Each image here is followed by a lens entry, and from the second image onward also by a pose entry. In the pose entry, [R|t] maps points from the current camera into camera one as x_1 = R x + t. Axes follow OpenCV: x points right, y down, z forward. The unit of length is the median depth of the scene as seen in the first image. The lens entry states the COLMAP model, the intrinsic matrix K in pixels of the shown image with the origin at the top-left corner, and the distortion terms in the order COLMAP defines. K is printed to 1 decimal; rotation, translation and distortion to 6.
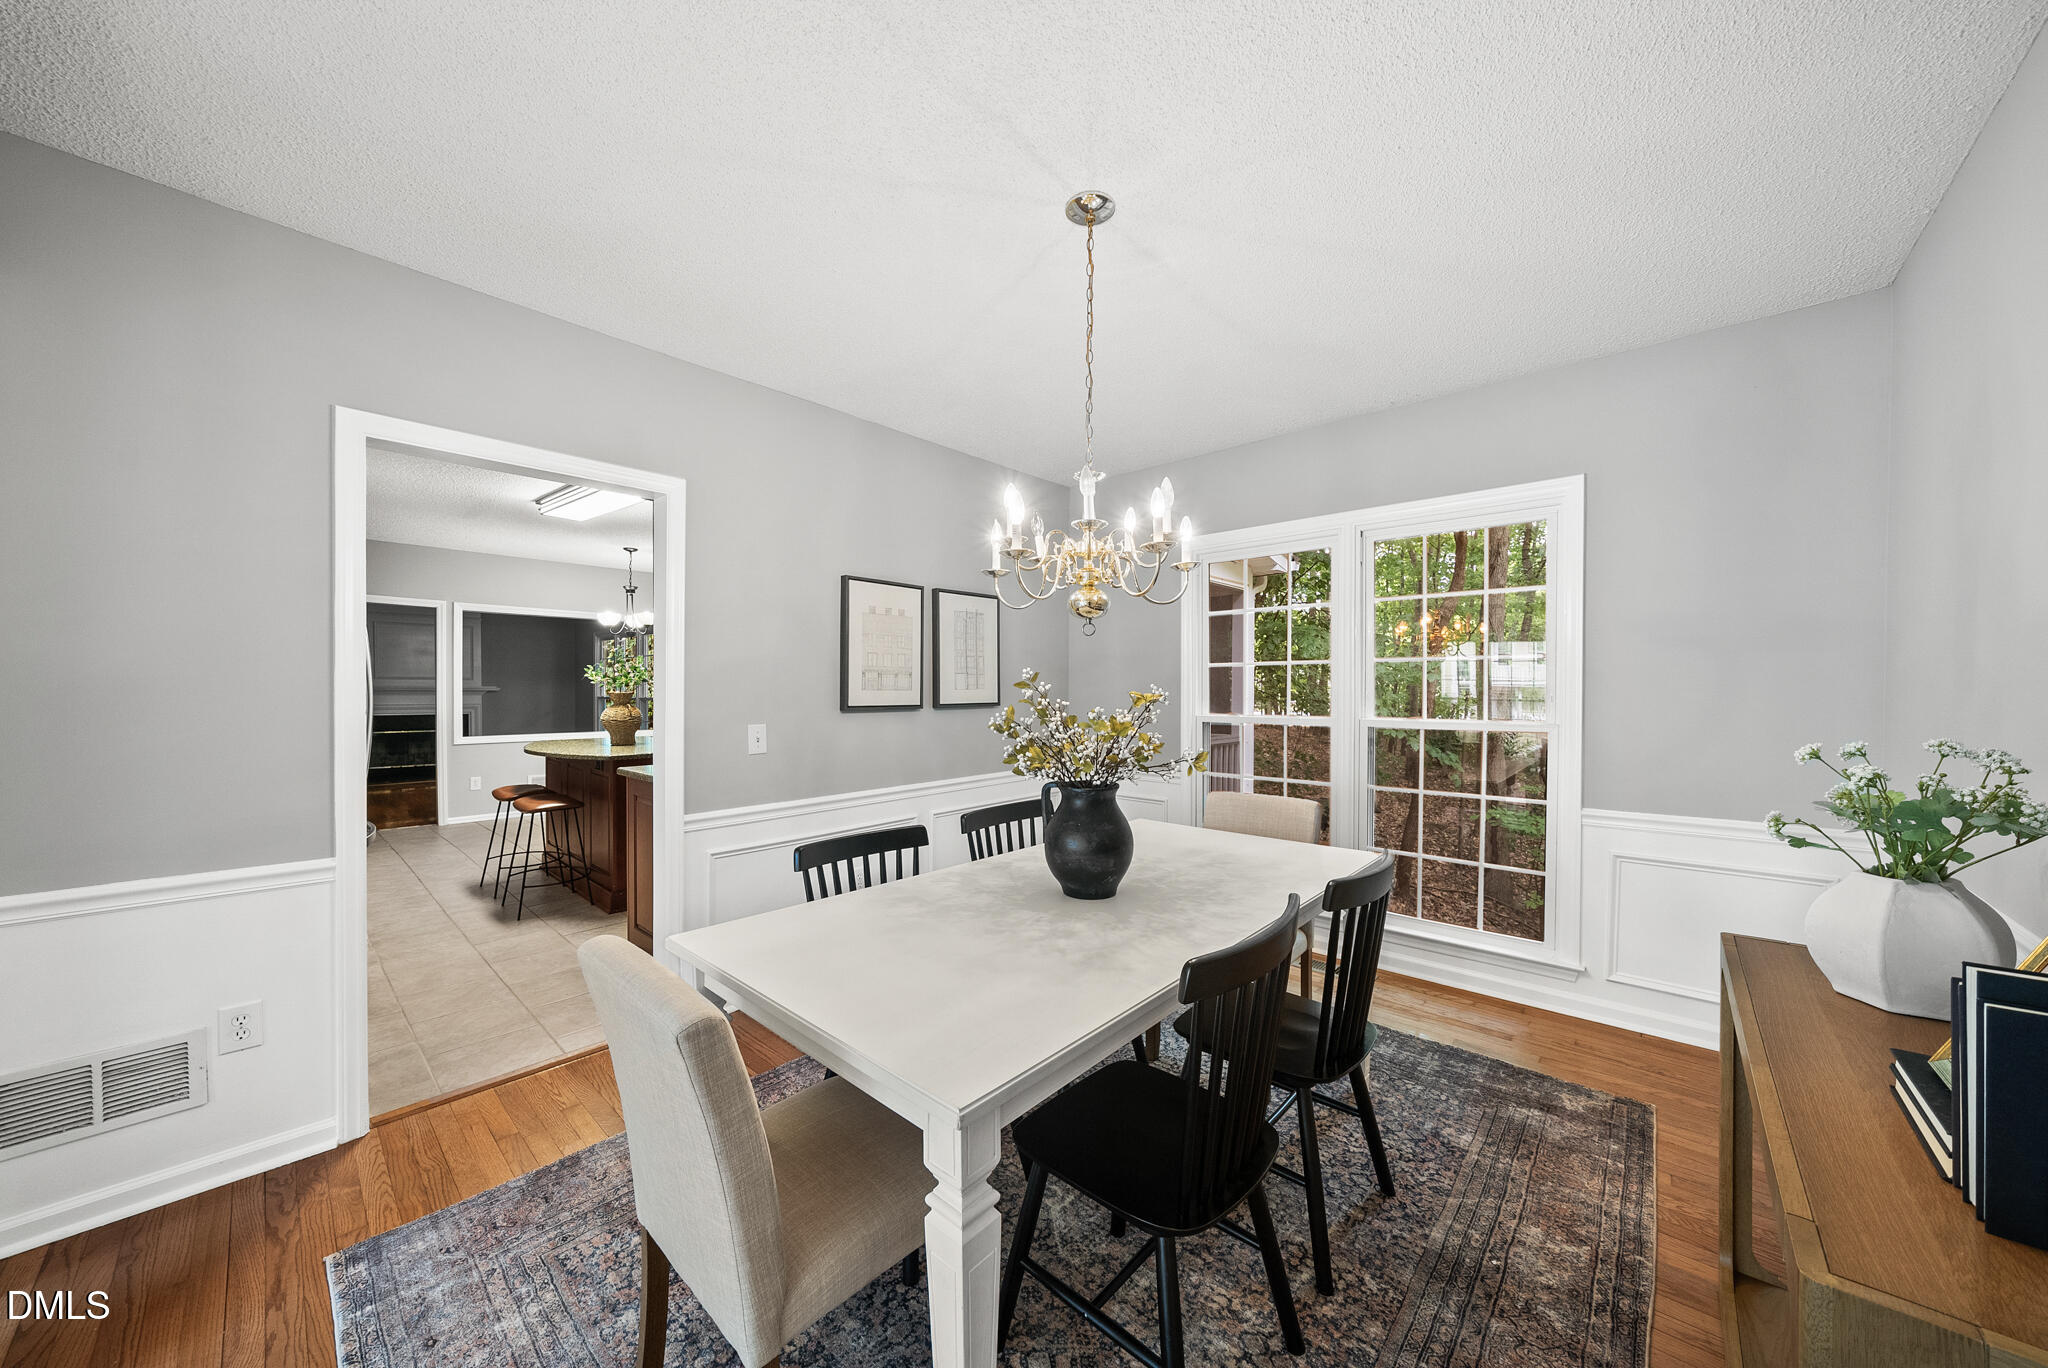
lens RADIAL K [[702.9, 0, 1024.5], [0, 702.9, 689.5], [0, 0, 1]] dist [-0.007427, -0.000014]
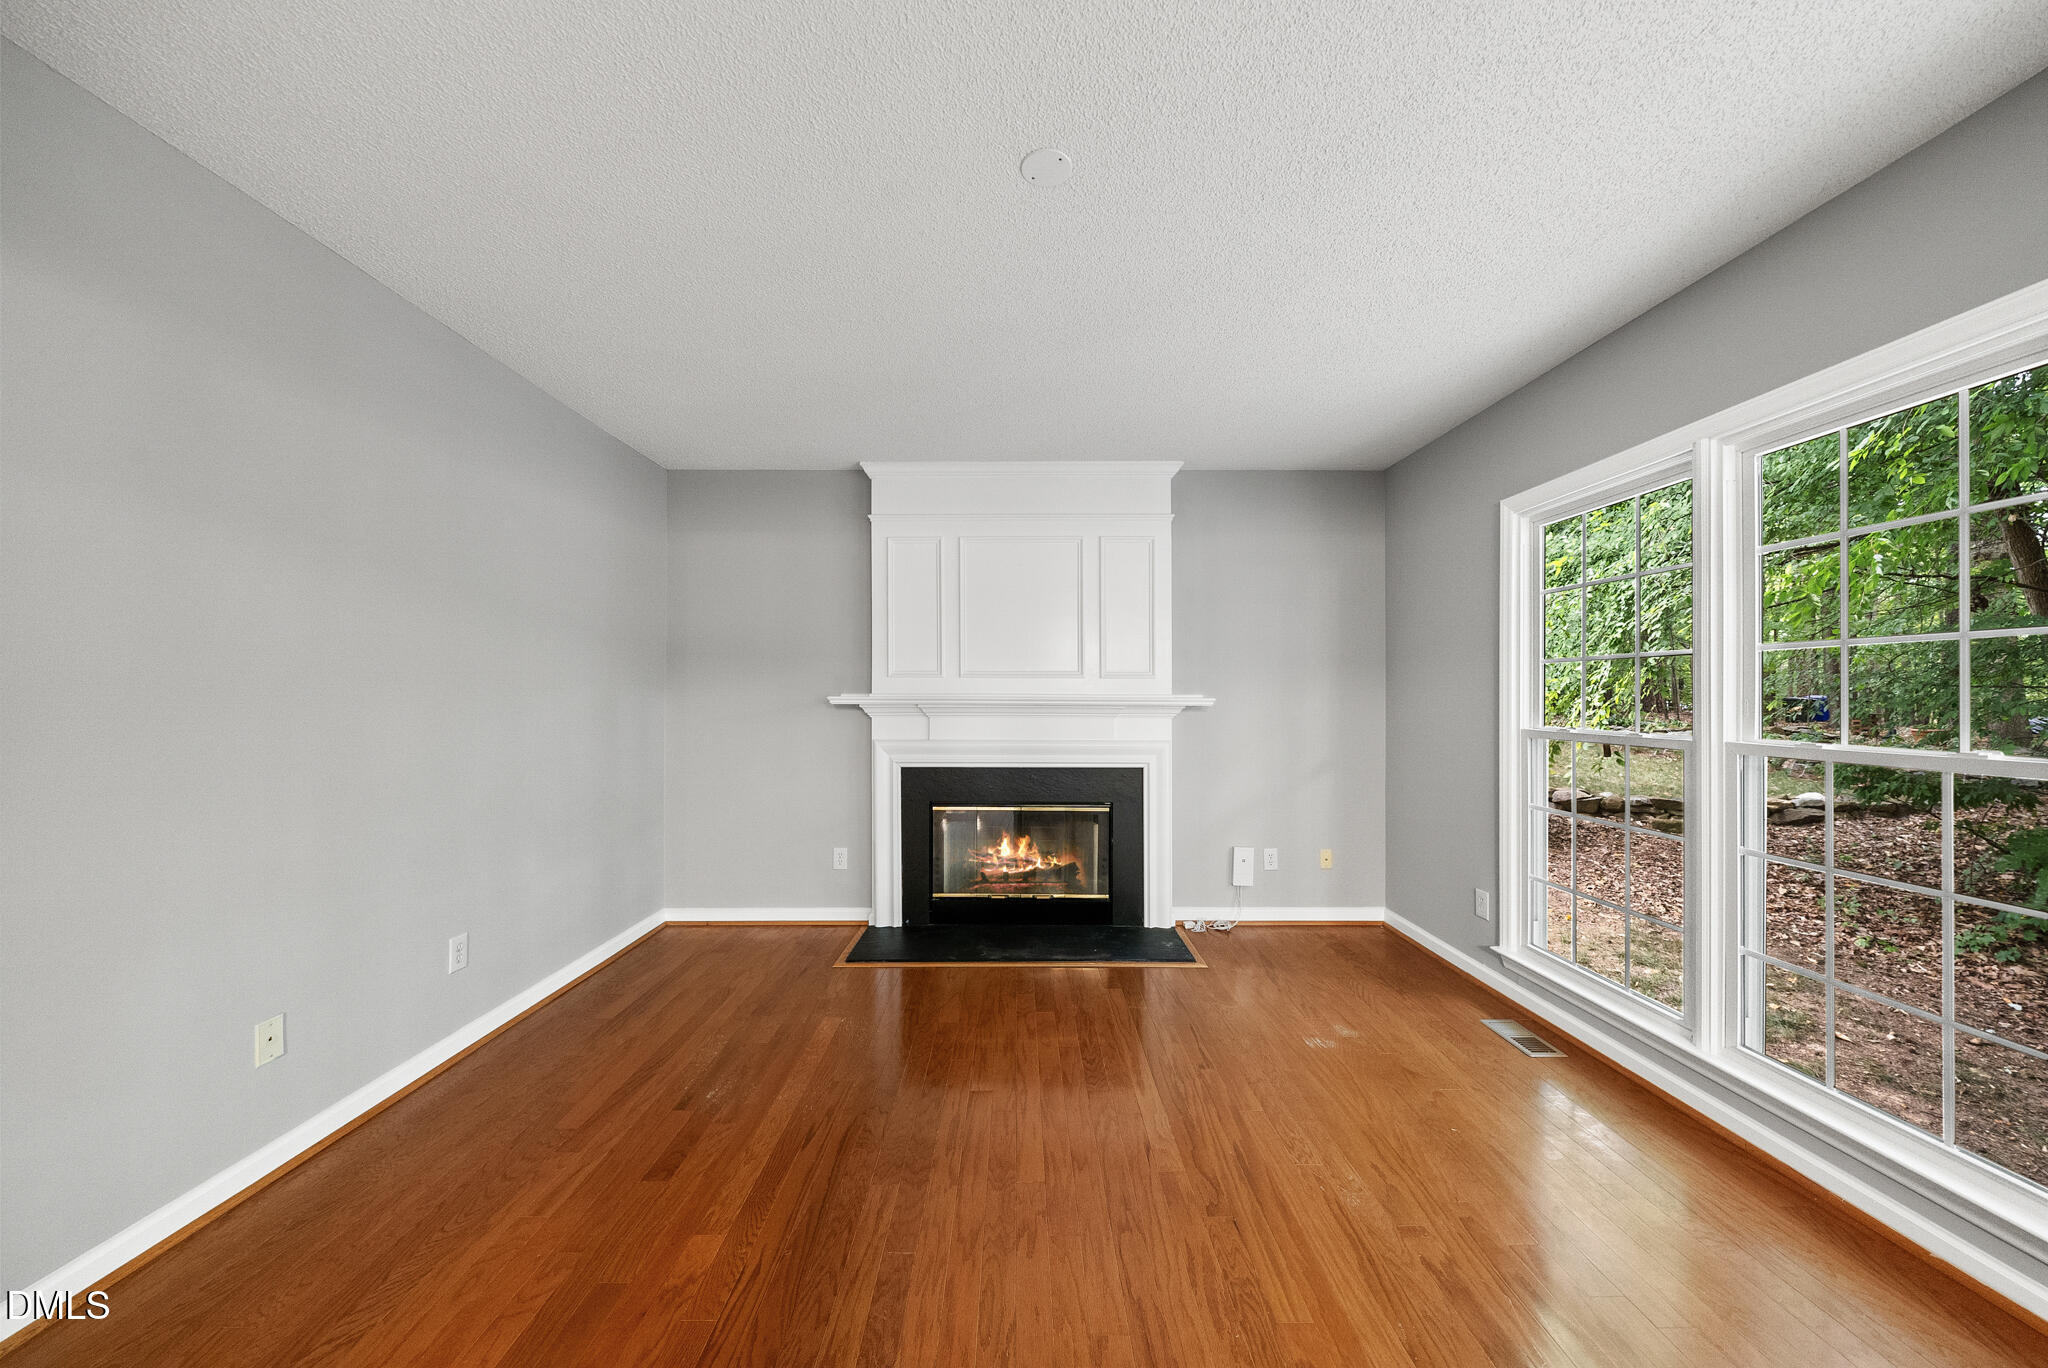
lens RADIAL K [[702.9, 0, 1024.5], [0, 702.9, 691.2], [0, 0, 1]] dist [-0.007427, -0.000014]
pose [[0.681731, -0.007705, -0.731562, -0.832518], [-0.000355, 0.999941, -0.010862, -0.001762], [0.731603, 0.007665, 0.681688, 1.026924]]
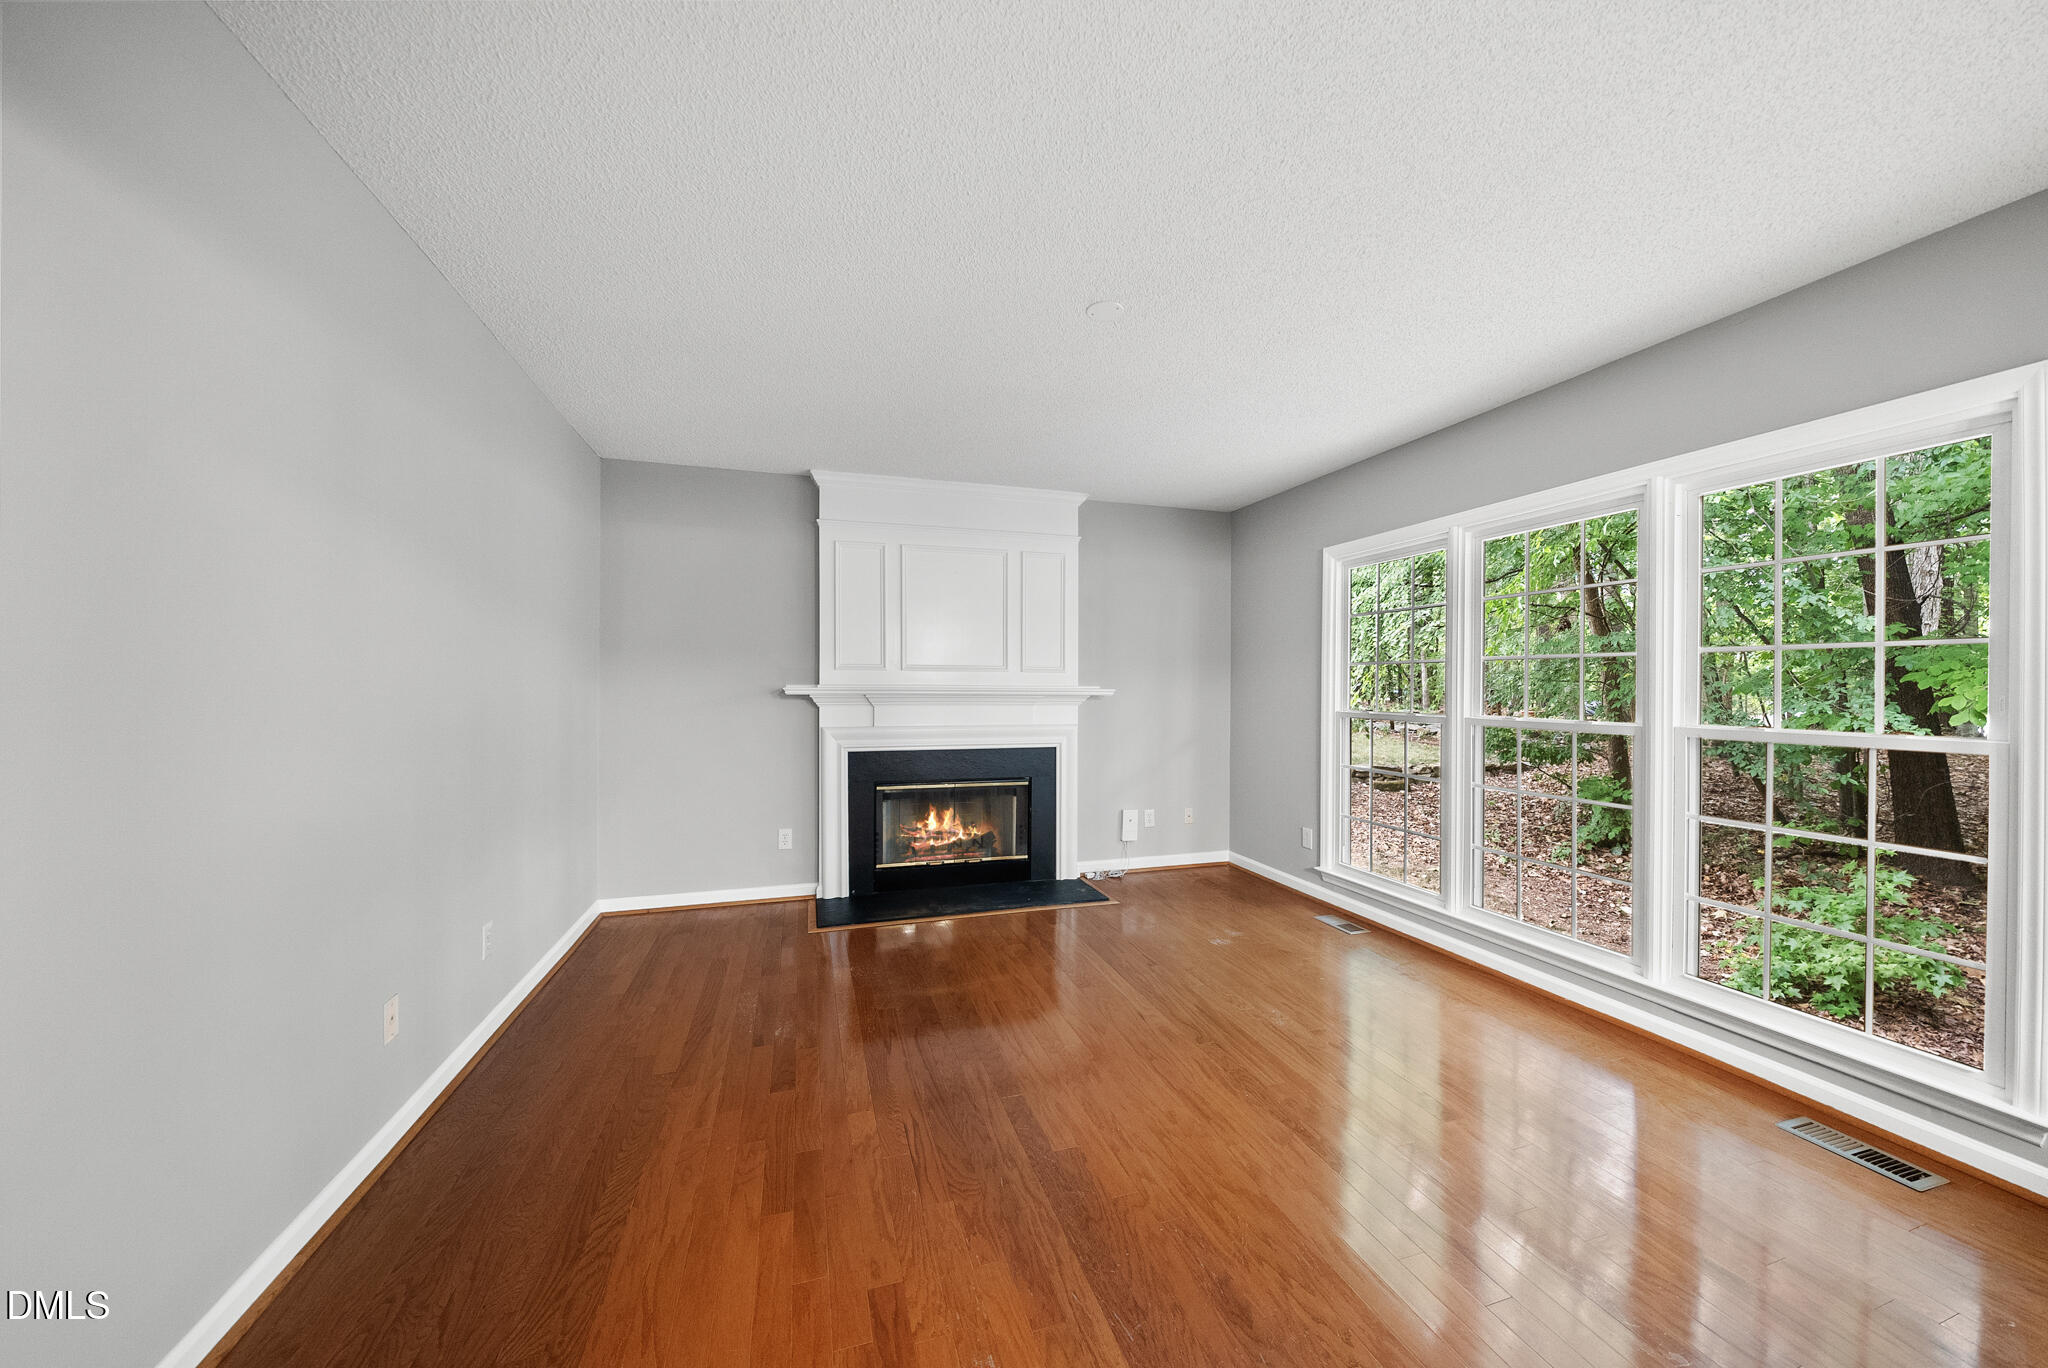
lens RADIAL K [[702.9, 0, 1026.6], [0, 702.9, 687.0], [0, 0, 1]] dist [-0.007427, -0.000014]
pose [[0.866543, 0.000123, -0.499102, -0.867105], [-0.001148, 0.999998, -0.001747, -0.003190], [0.499101, 0.002087, 0.866542, 0.883252]]
